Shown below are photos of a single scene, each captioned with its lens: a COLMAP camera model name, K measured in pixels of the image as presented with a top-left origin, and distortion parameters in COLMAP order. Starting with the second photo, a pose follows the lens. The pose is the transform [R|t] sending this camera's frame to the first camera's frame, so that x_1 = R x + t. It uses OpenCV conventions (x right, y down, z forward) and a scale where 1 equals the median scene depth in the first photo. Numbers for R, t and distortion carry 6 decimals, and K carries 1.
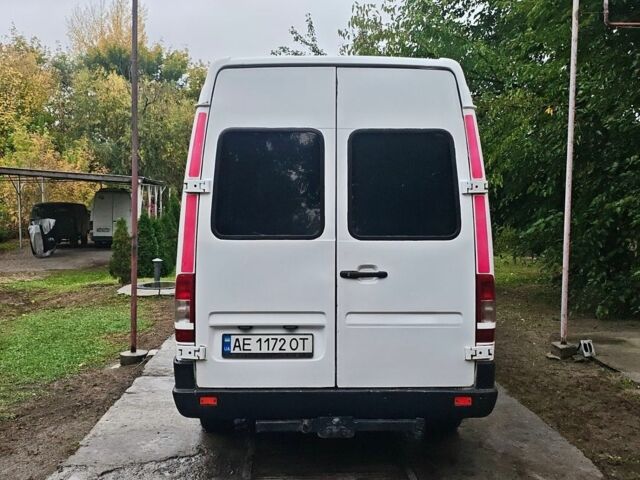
lens RADIAL K [[653.5, 0, 312.5], [0, 653.5, 240.9], [0, 0, 1]] dist [0.102570, -0.241666]
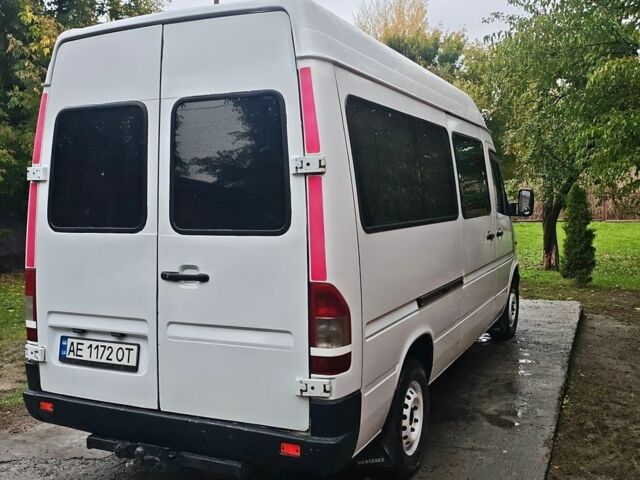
lens RADIAL K [[653.5, 0, 312.5], [0, 653.5, 240.9], [0, 0, 1]] dist [0.102570, -0.241666]
pose [[0.895768, 0.016403, -0.444219, 0.580540], [-0.006994, 0.999715, 0.022810, -0.012939], [0.444466, -0.017325, 0.895628, 0.338691]]
